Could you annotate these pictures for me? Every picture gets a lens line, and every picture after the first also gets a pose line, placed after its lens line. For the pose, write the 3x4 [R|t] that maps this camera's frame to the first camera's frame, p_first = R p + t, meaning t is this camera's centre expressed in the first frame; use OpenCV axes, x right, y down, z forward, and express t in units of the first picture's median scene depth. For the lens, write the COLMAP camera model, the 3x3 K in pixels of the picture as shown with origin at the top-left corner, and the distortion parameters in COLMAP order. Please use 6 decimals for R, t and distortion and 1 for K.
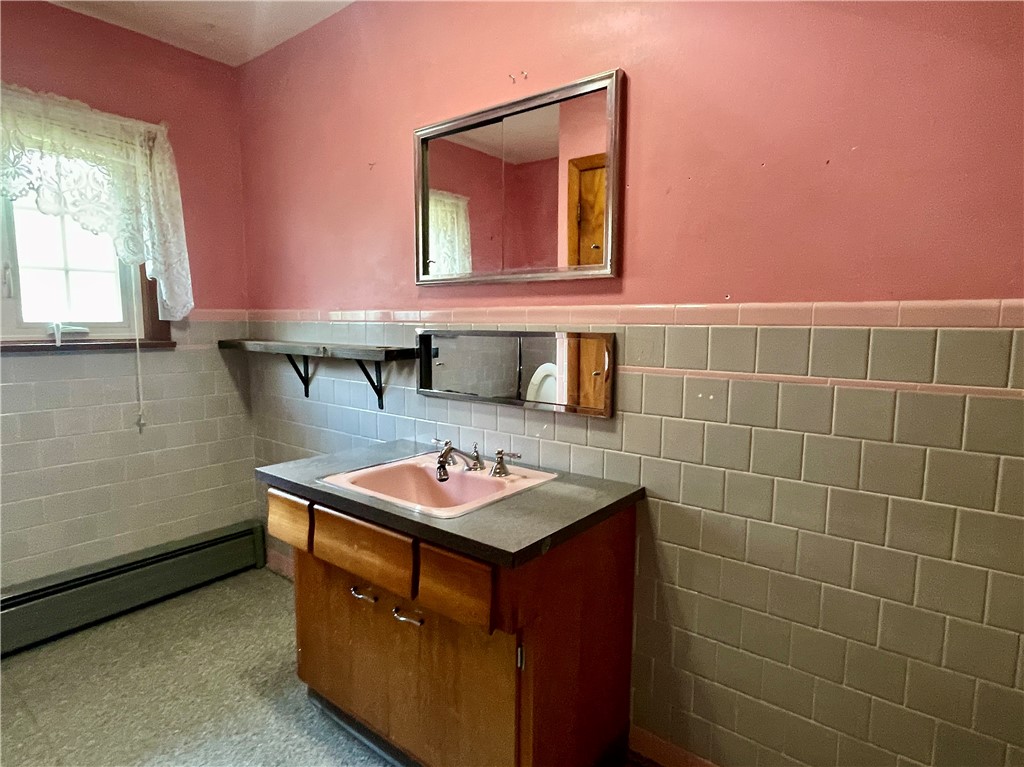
lens RADIAL K [[566.3, 0, 512.0], [0, 566.3, 383.5], [0, 0, 1]] dist [-0.001274, -0.000053]
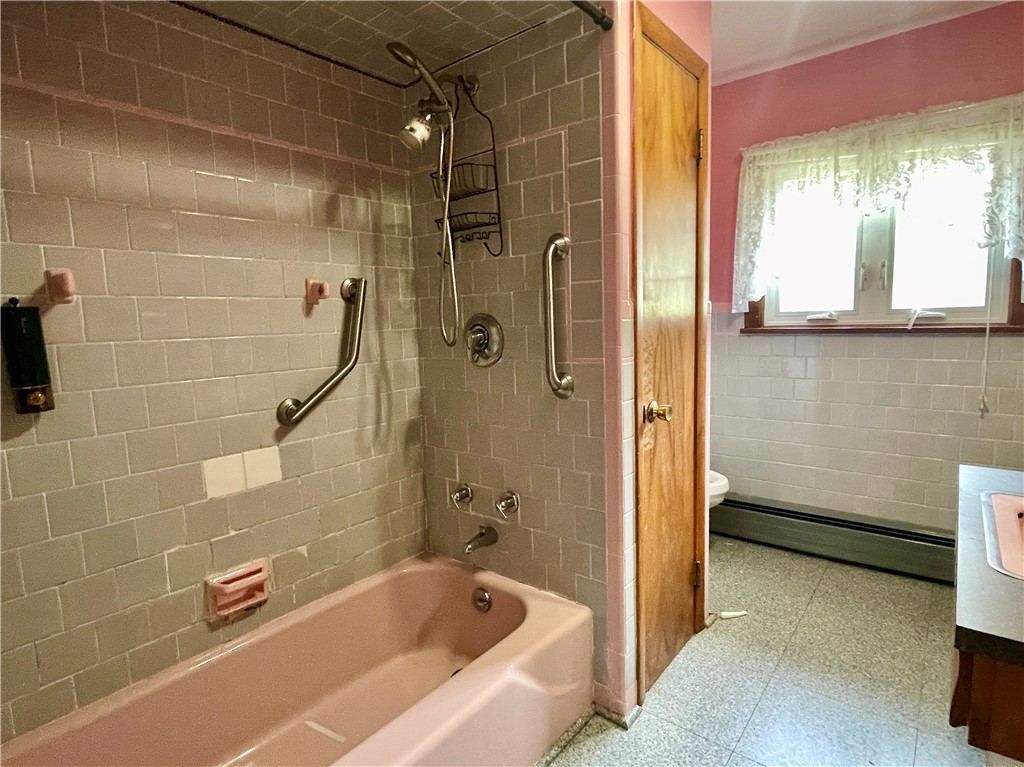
lens RADIAL K [[566.3, 0, 512.0], [0, 566.3, 383.5], [0, 0, 1]] dist [-0.001274, -0.000053]
pose [[-0.029272, 0.113027, -0.993161, 0.363219], [-0.077106, 0.990371, 0.114982, -0.025071], [0.996593, 0.079944, -0.020275, 0.209229]]
